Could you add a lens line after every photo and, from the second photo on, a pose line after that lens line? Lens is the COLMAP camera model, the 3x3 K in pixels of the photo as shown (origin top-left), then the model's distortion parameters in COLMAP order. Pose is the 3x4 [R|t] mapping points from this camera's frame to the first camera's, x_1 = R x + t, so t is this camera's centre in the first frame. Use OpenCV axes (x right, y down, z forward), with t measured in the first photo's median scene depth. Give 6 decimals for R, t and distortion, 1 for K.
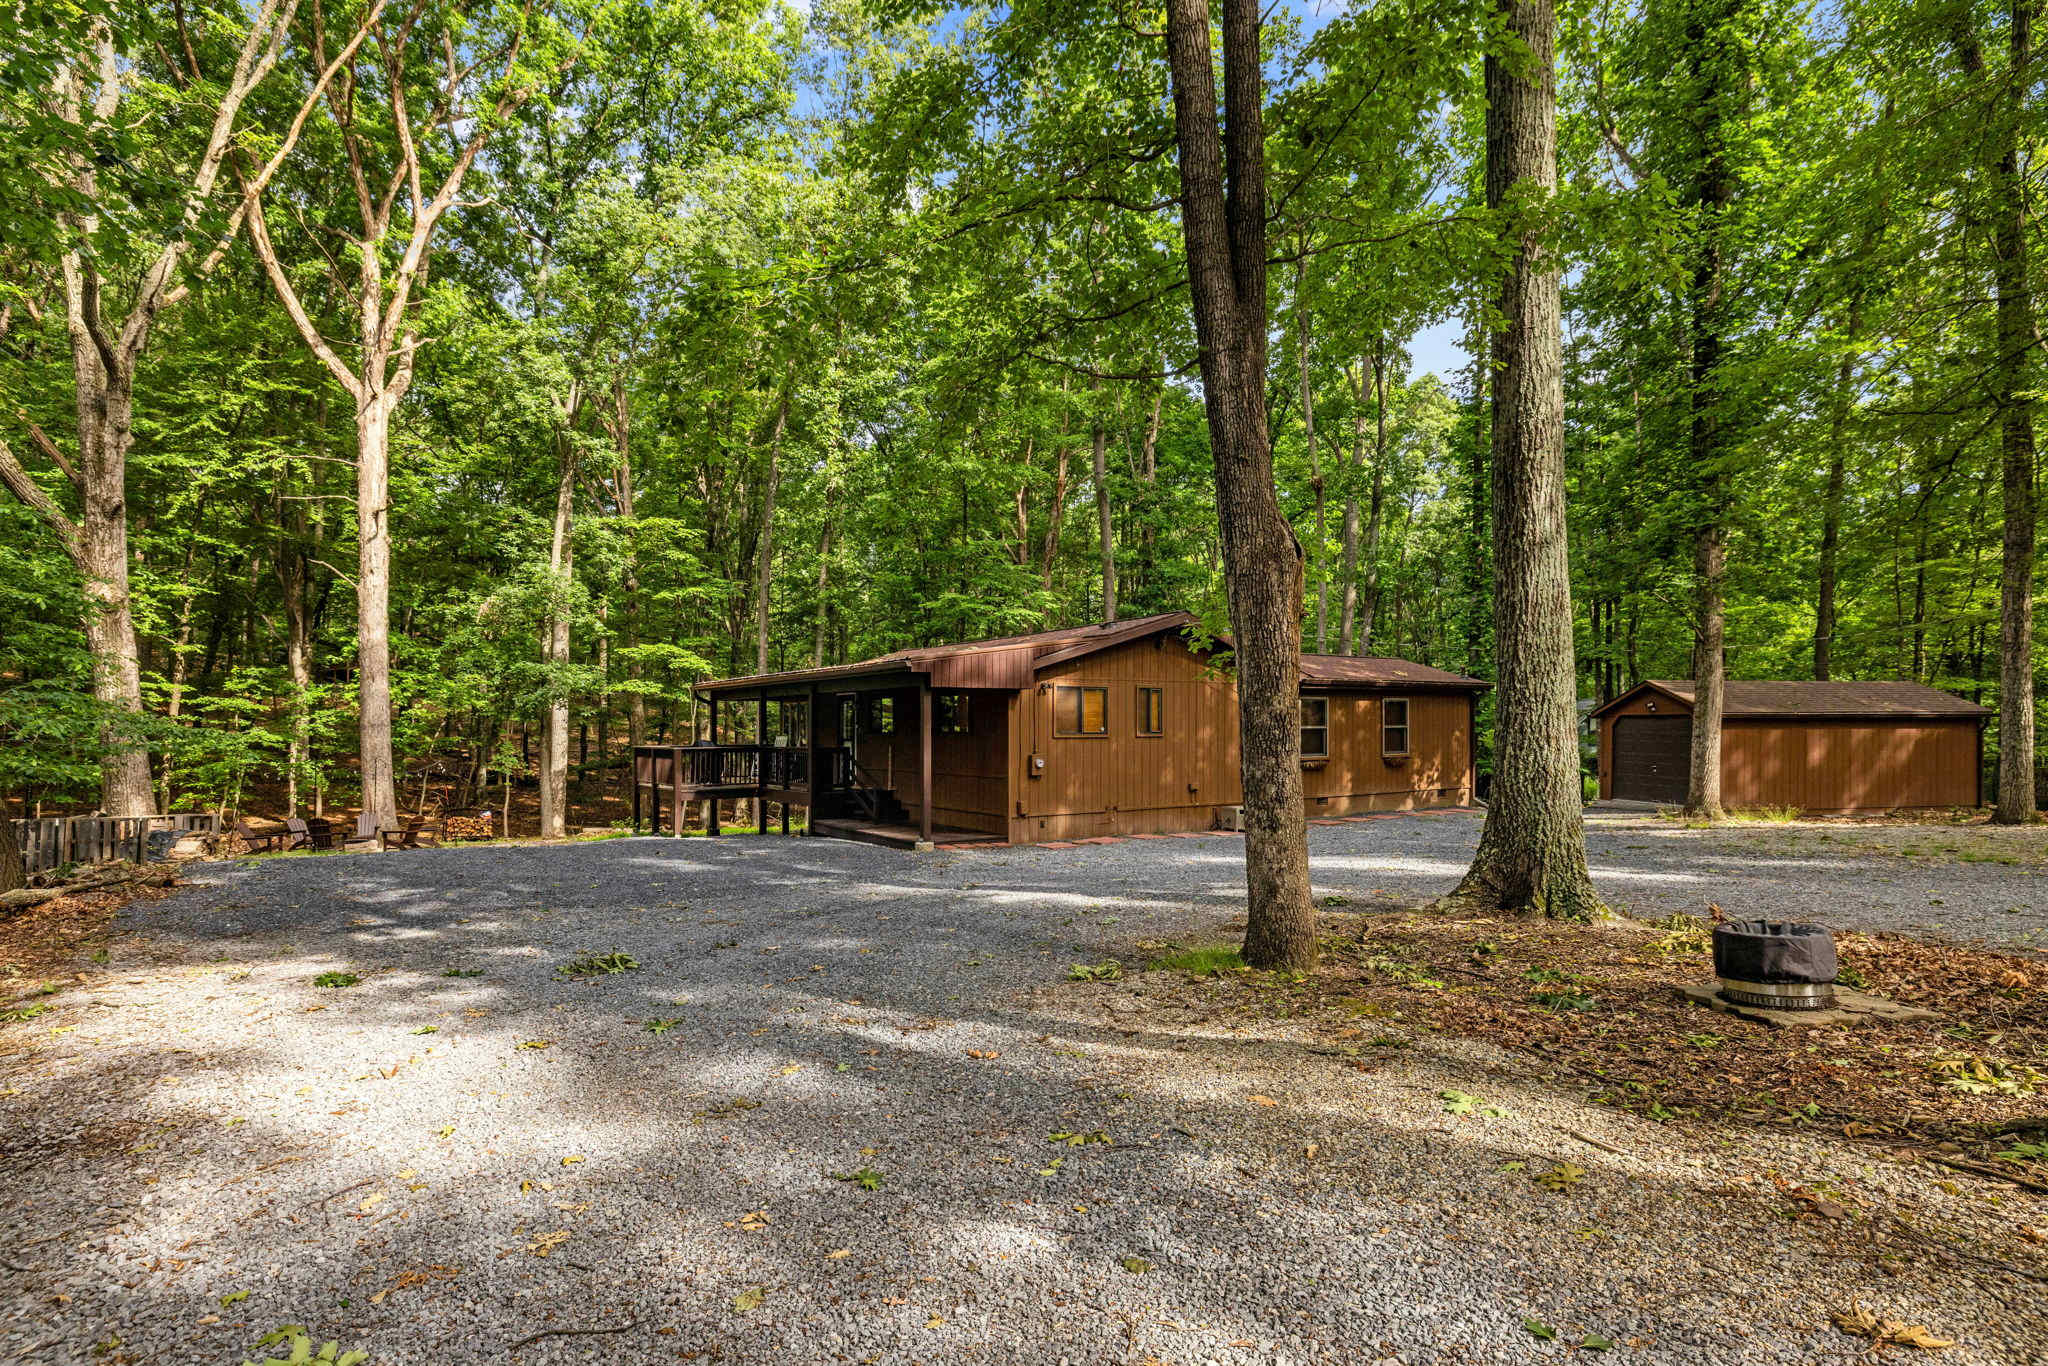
lens RADIAL K [[1042.6, 0, 1063.3], [0, 1042.6, 721.1], [0, 0, 1]] dist [-0.002547, 0.000421]
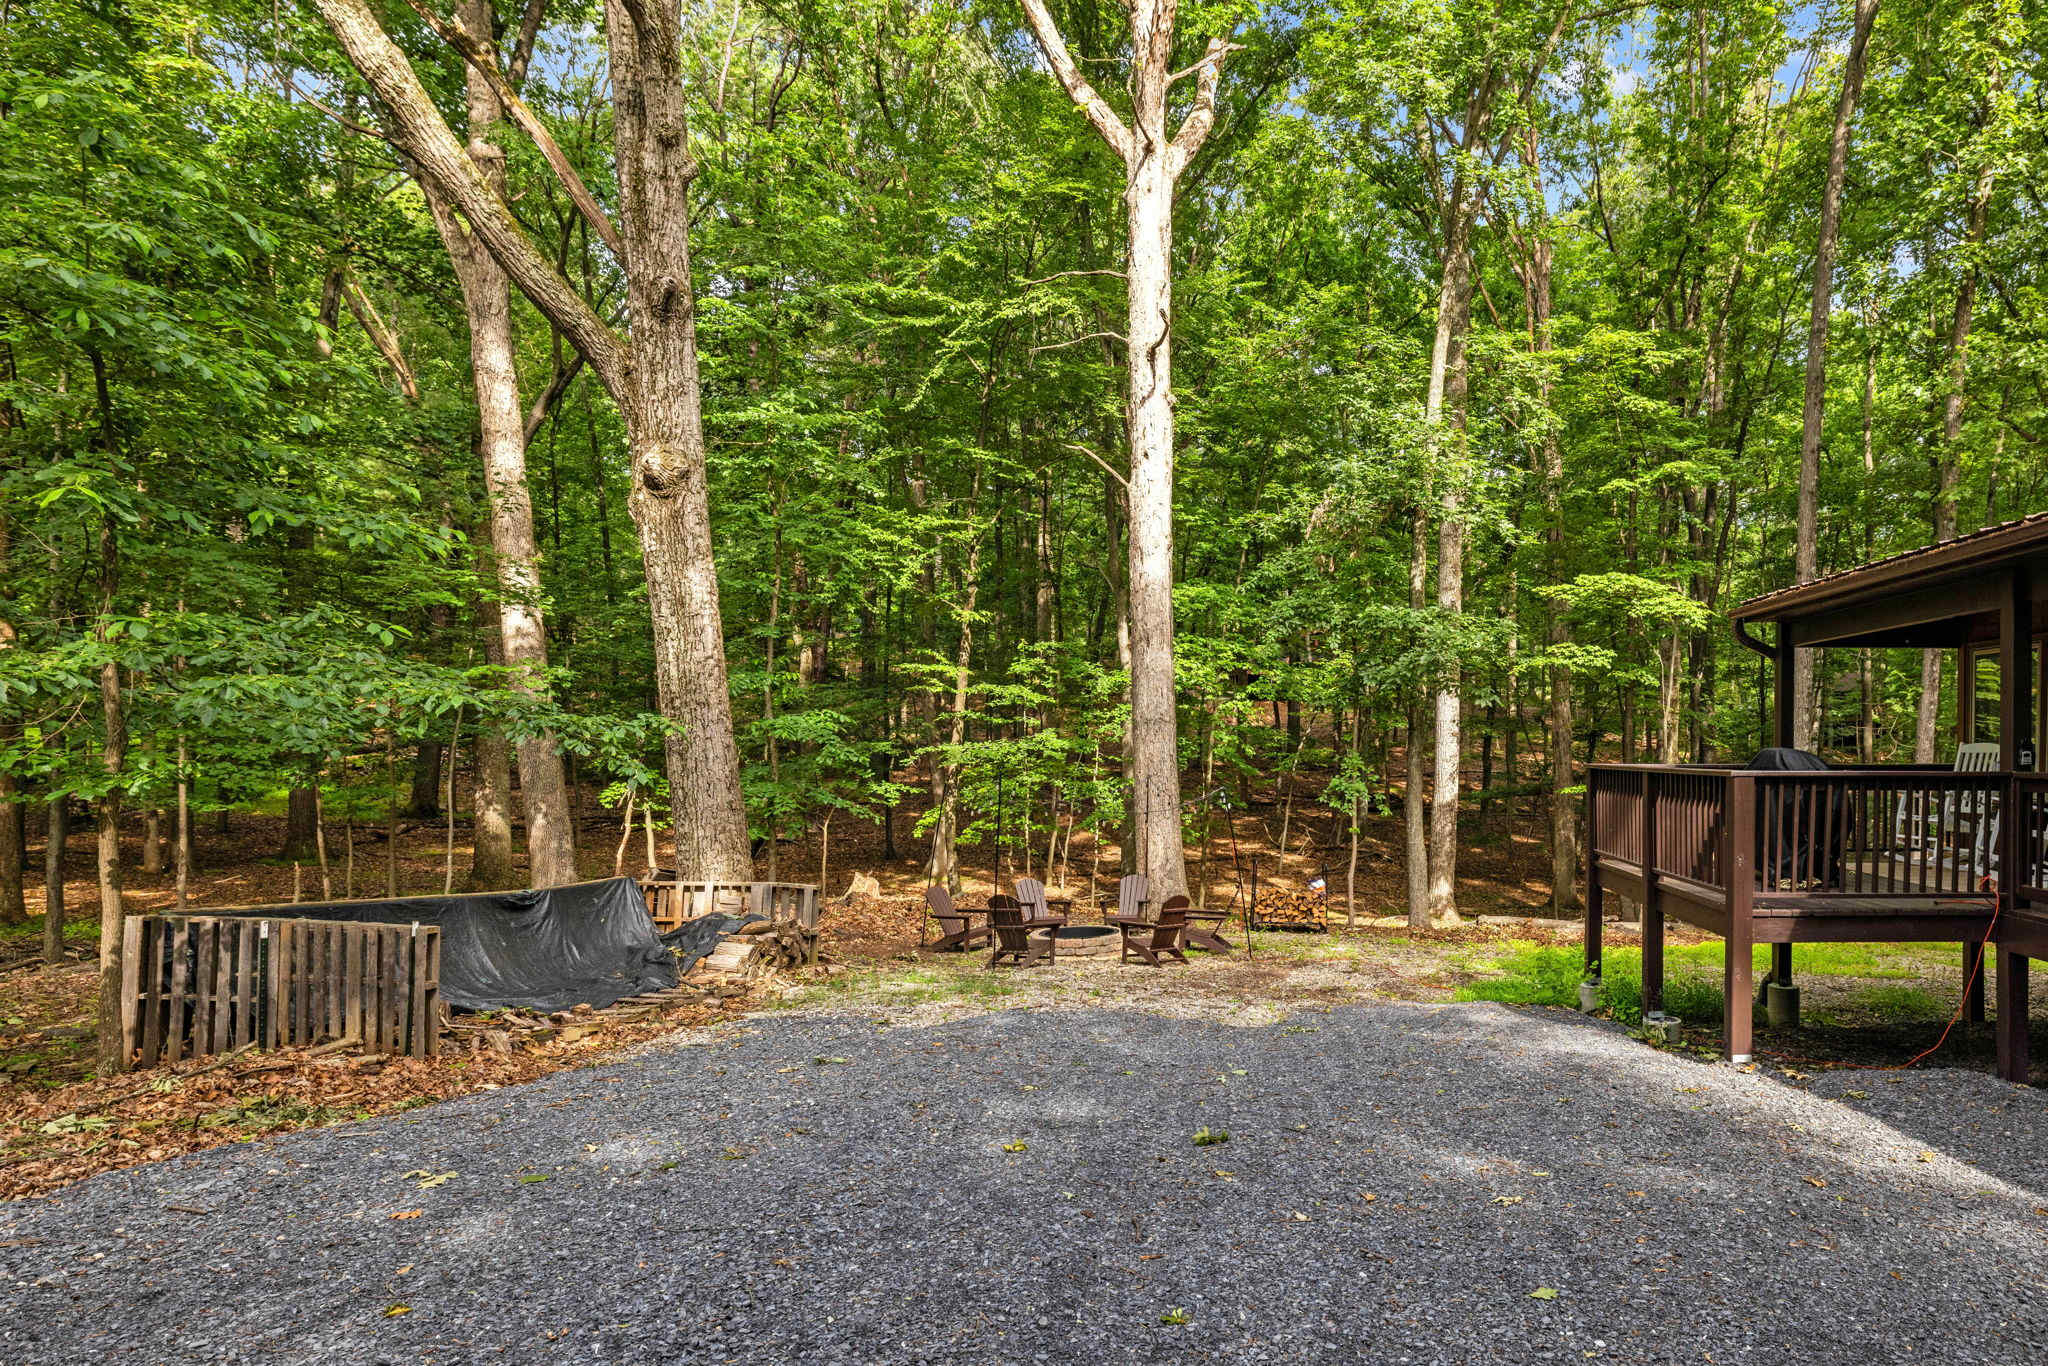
lens RADIAL K [[1167.4, 0, 1387.1], [0, 1167.4, 753.3], [0, 0, 1]] dist [0.015653, -0.000719]
pose [[0.867535, 0.010255, -0.497271, -0.211988], [-0.004846, 0.999914, 0.012166, 0.012580], [0.497353, -0.008145, 0.867510, 0.475782]]
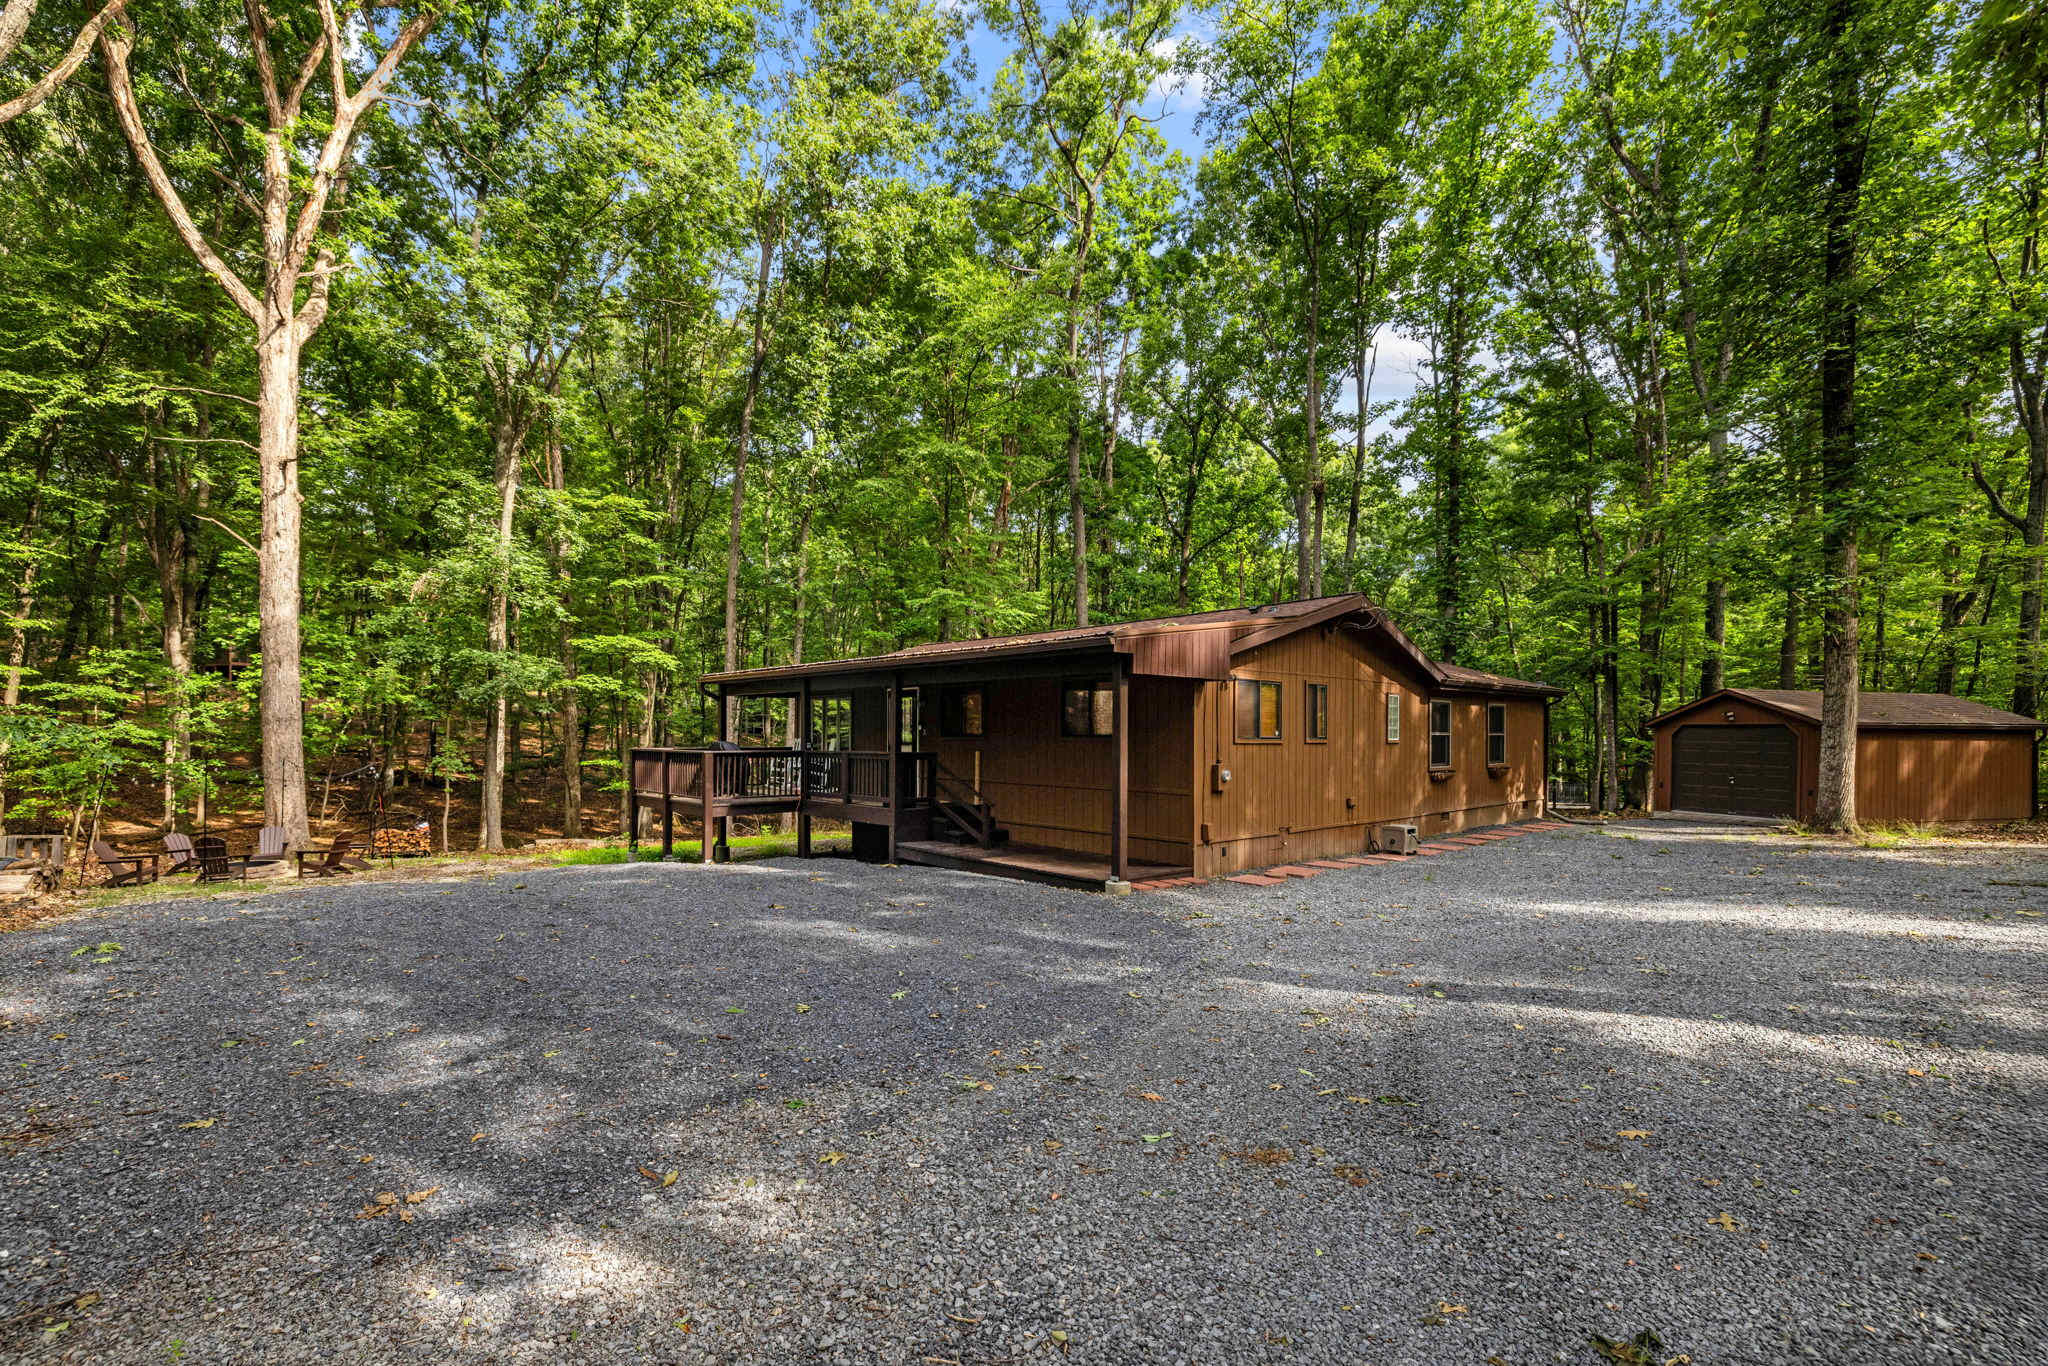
lens RADIAL K [[873.9, 0, 997.8], [0, 873.9, 739.1], [0, 0, 1]] dist [0.002152, -0.000492]
pose [[0.992346, 0.010648, 0.123030, -0.170119], [-0.012047, 0.999871, 0.010636, 0.005012], [-0.122901, -0.012037, 0.992346, 0.224350]]
